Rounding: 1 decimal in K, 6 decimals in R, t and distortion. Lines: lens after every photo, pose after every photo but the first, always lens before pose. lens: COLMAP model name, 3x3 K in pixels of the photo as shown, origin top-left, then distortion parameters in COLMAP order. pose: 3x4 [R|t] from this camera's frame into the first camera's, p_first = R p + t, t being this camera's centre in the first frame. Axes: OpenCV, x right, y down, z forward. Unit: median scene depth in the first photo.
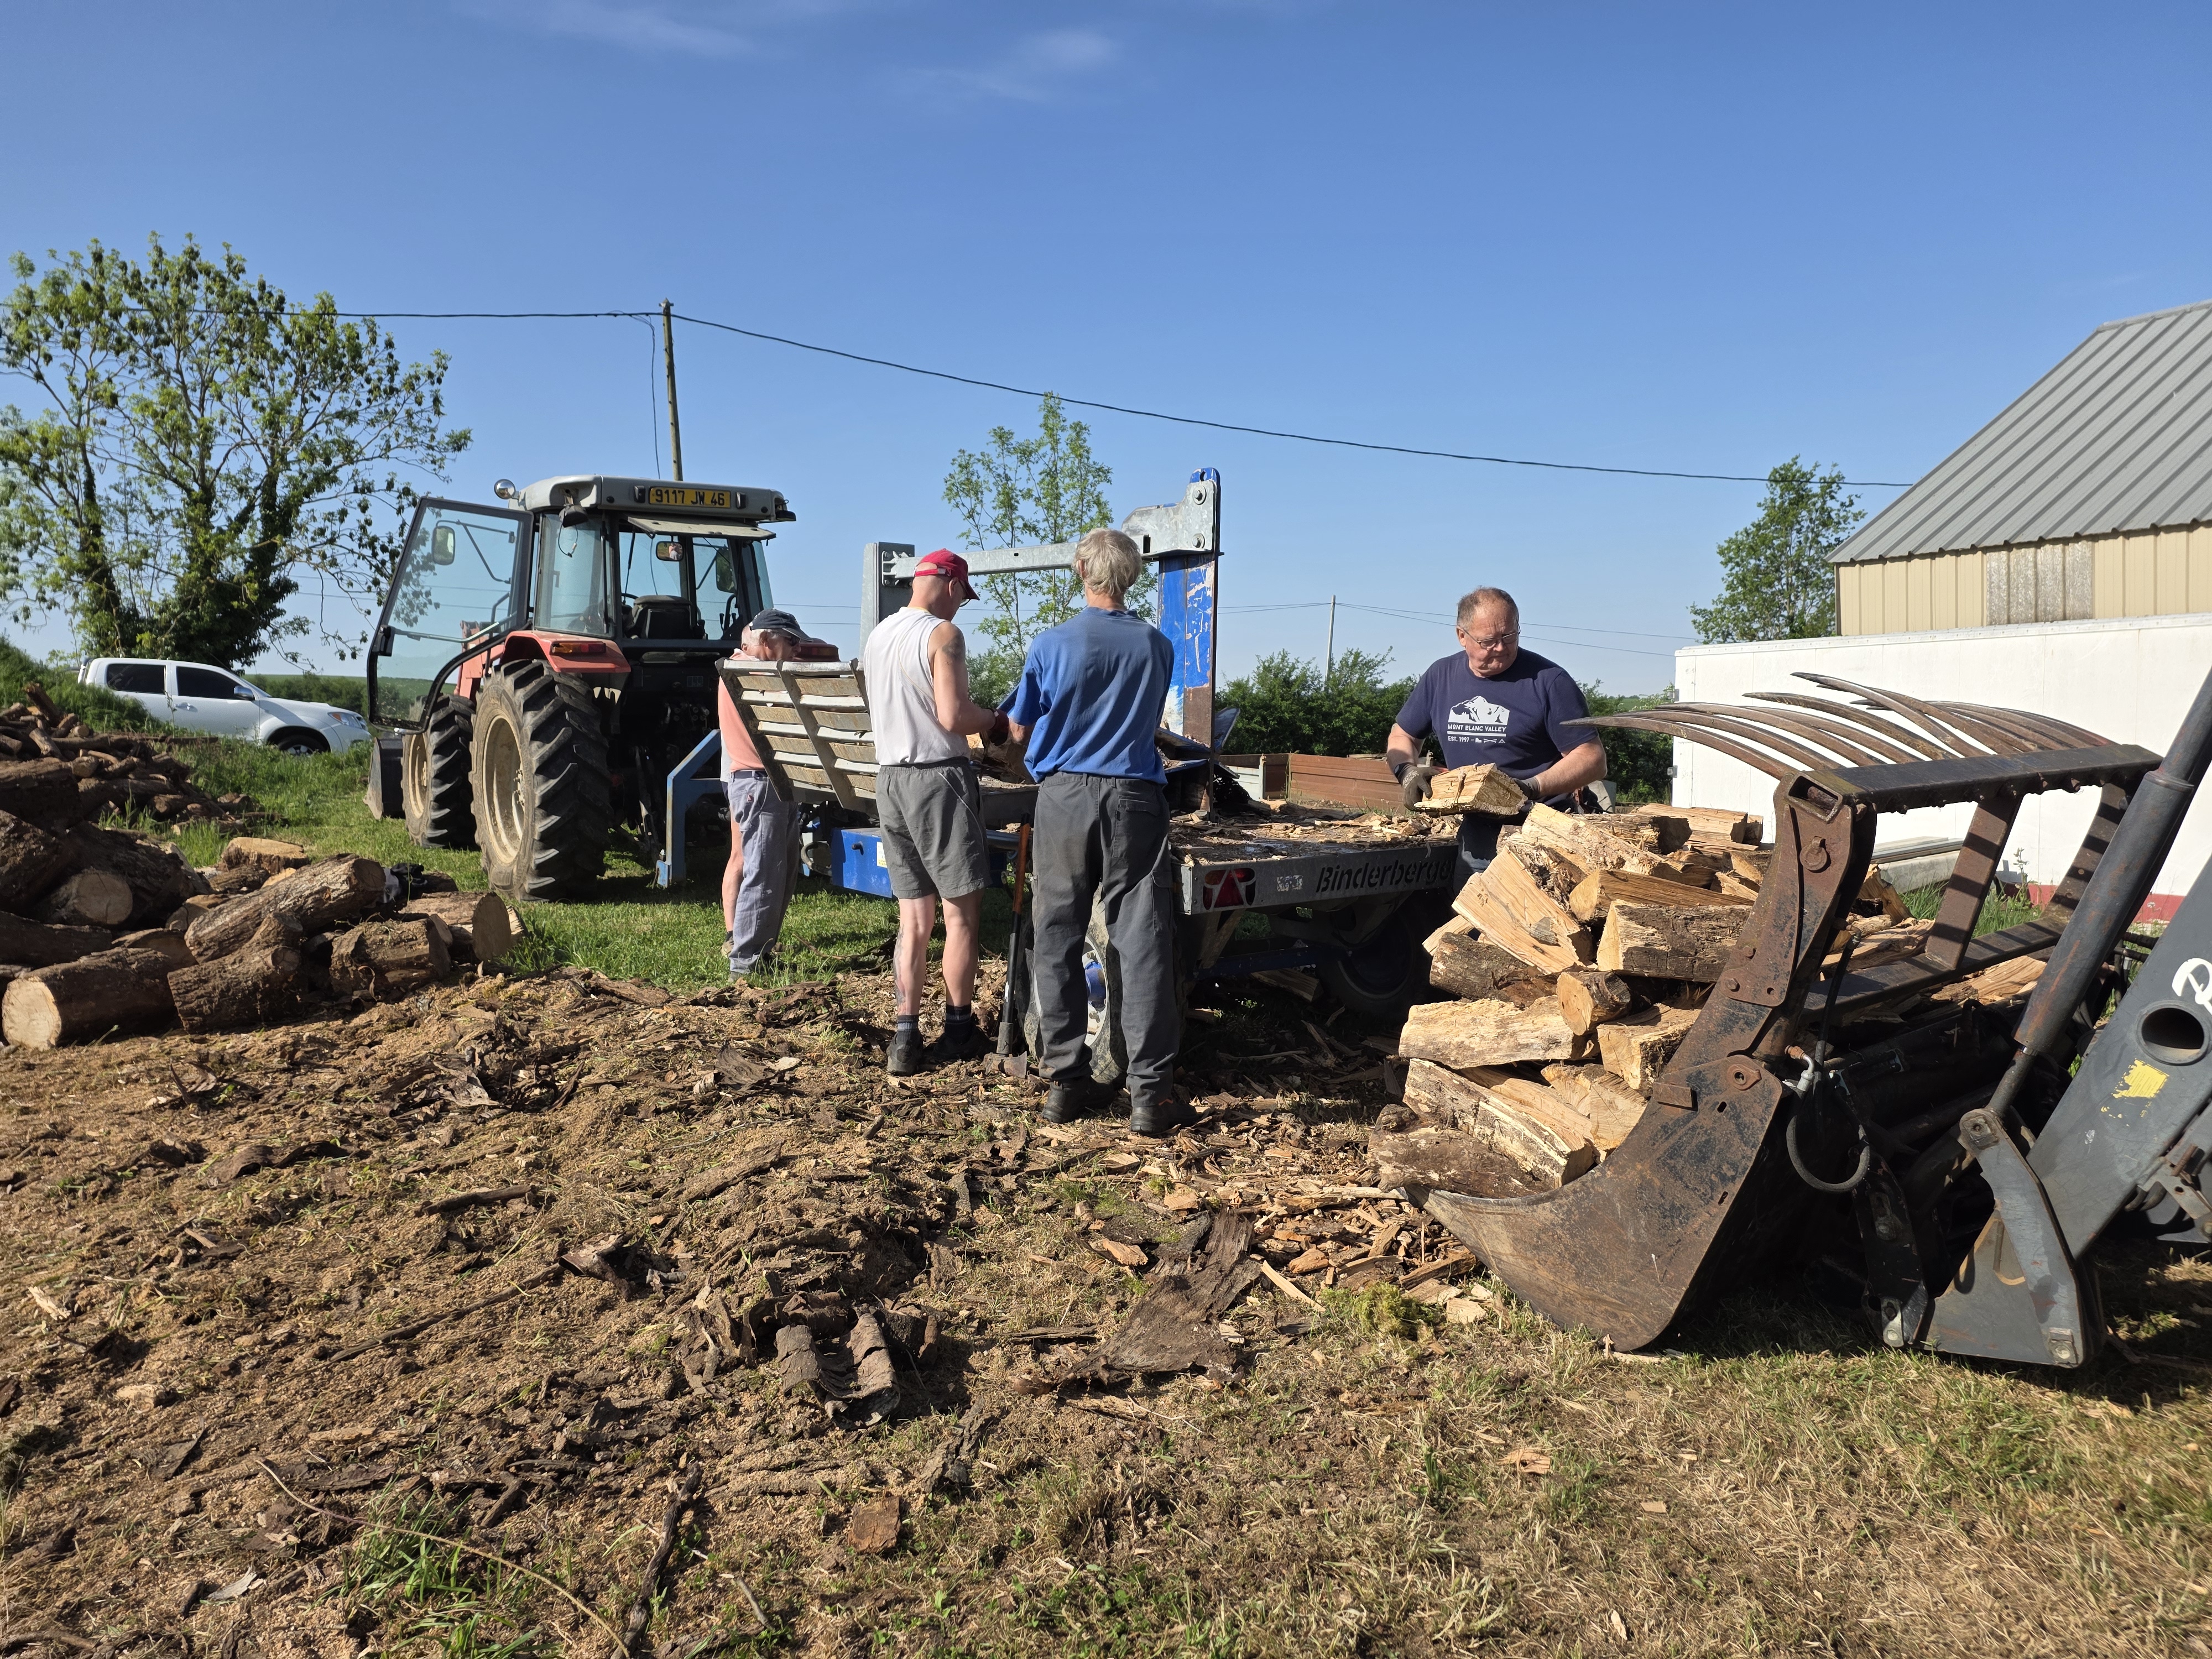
lens RADIAL K [[1475.1, 0, 1120.8], [0, 1475.1, 832.9], [0, 0, 1]] dist [0.086149, -0.069550]
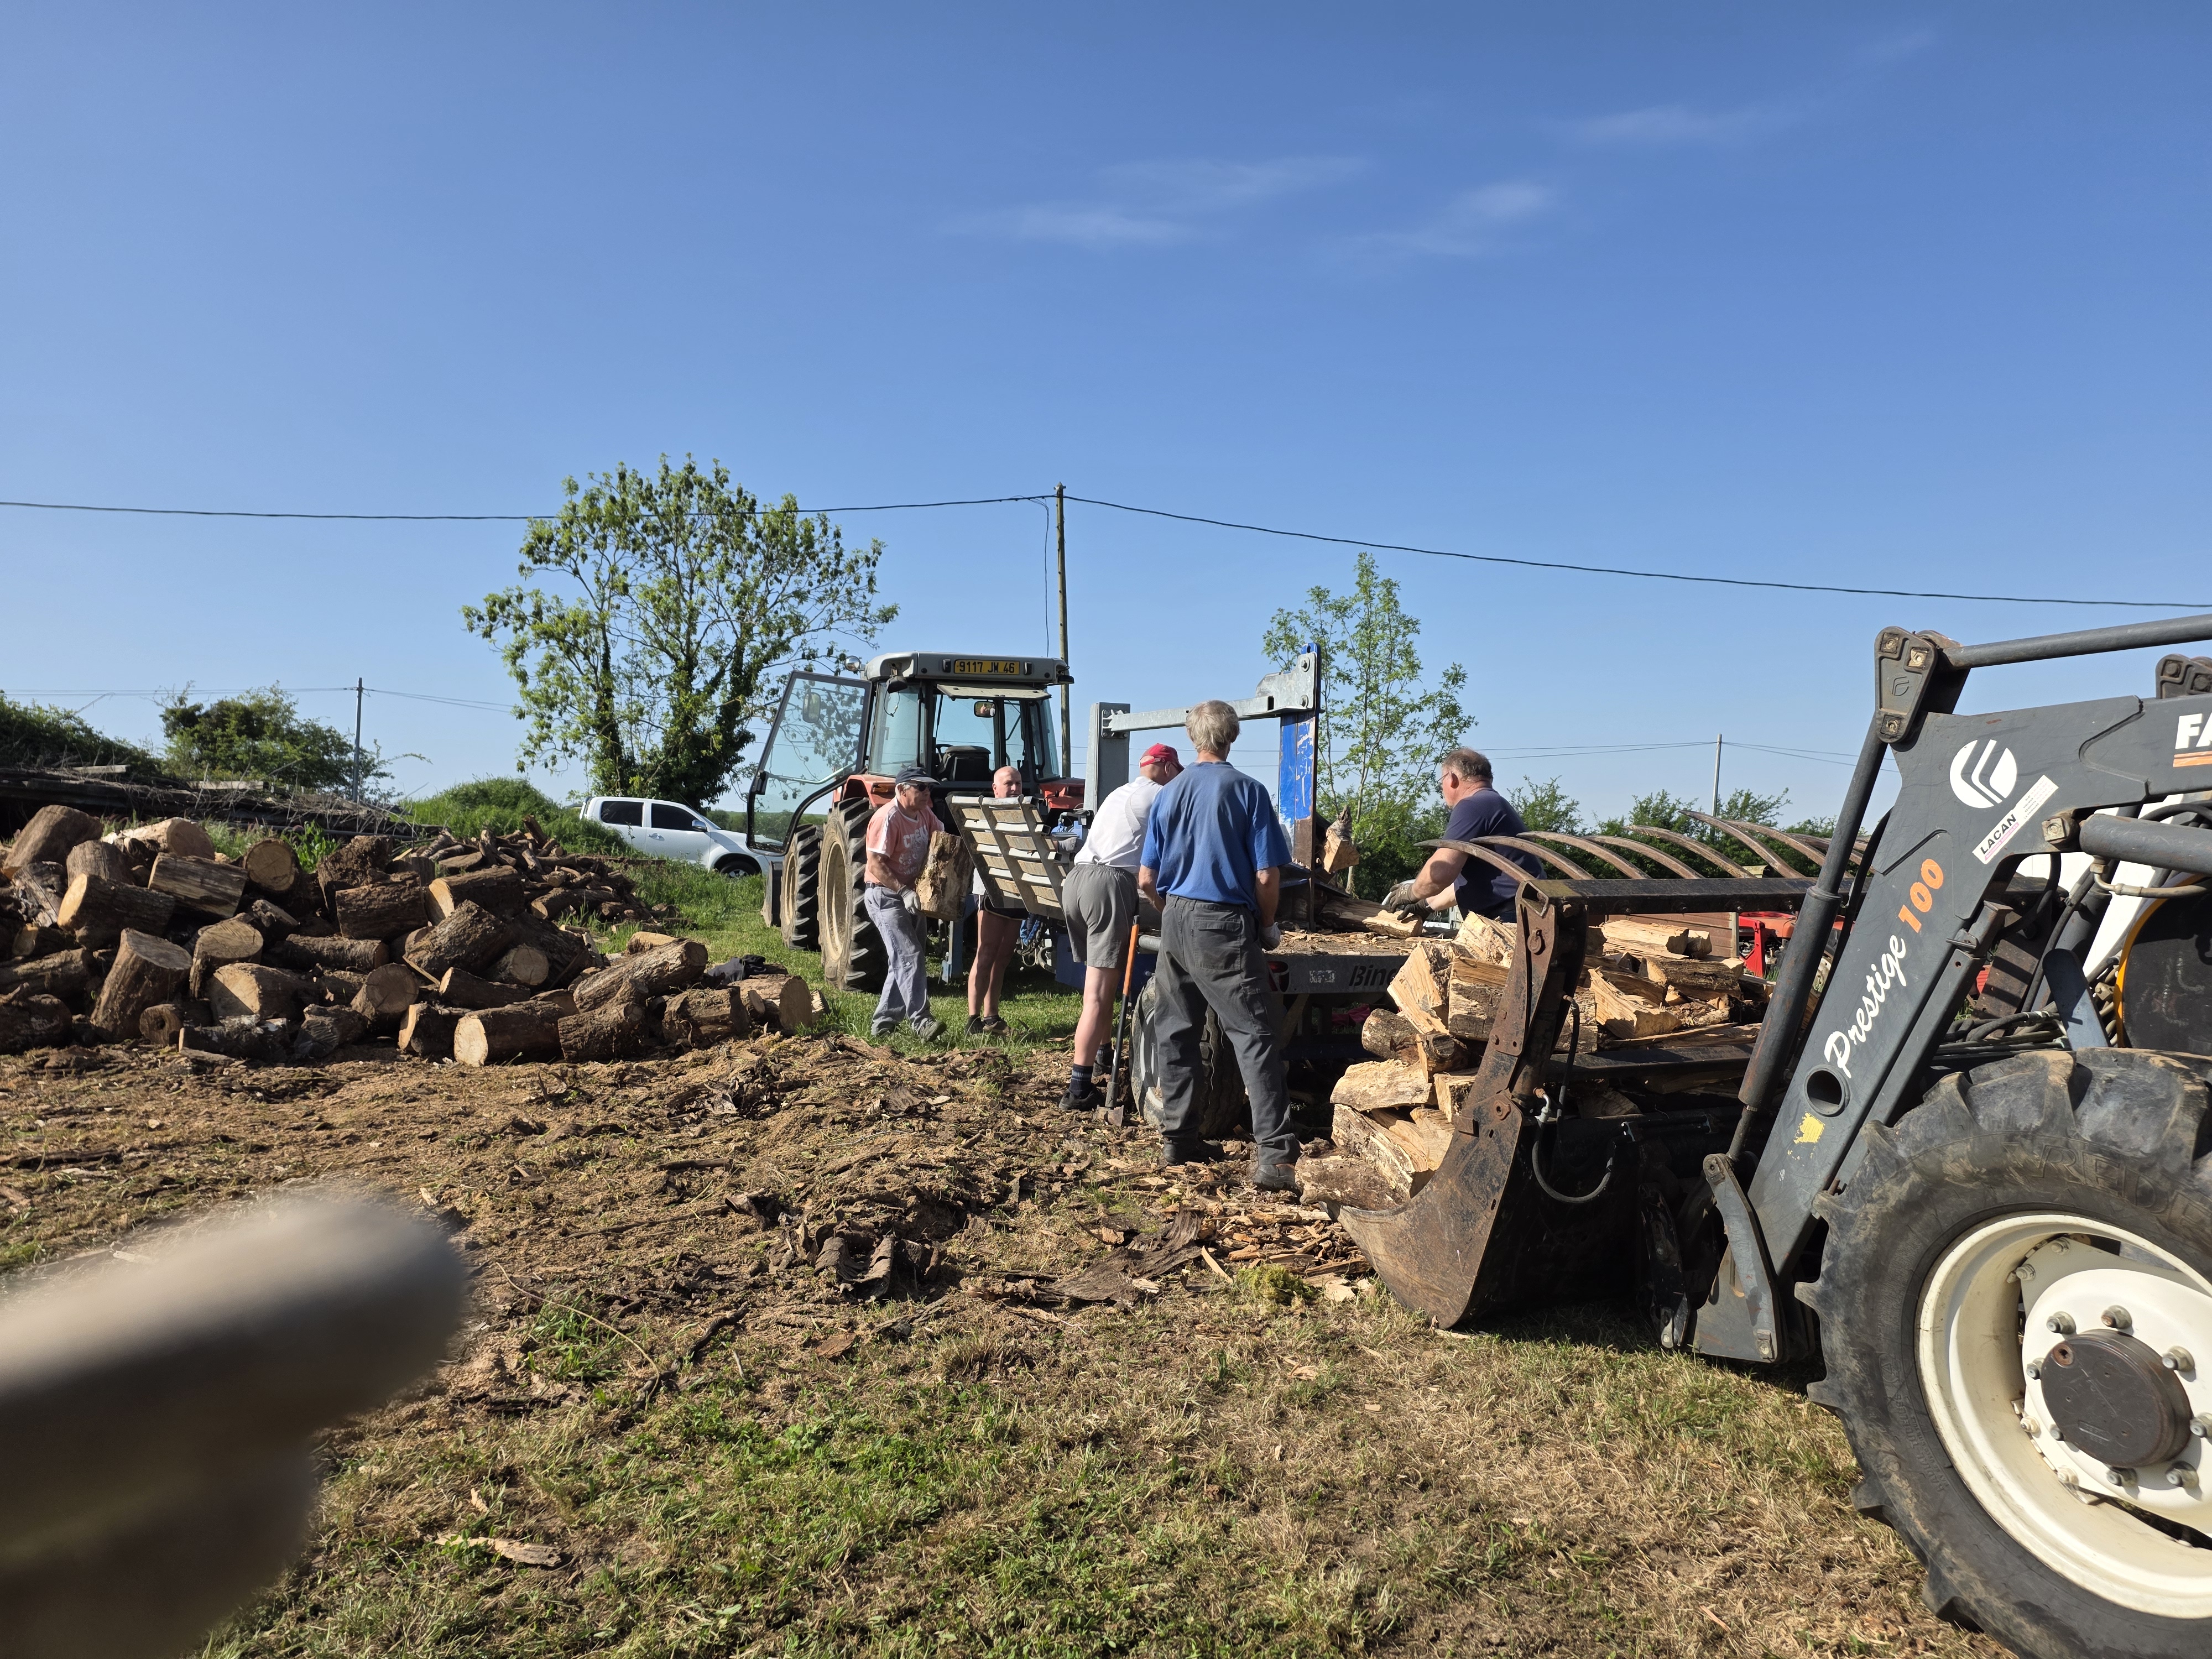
lens RADIAL K [[1453.8, 0, 1106.0], [0, 1453.8, 829.5], [0, 0, 1]] dist [0.178077, -0.305994]
pose [[0.962977, 0.010826, -0.269368, 0.215030], [-0.036592, 0.995195, -0.090817, 0.023697], [0.267090, 0.097312, 0.958746, -0.189597]]
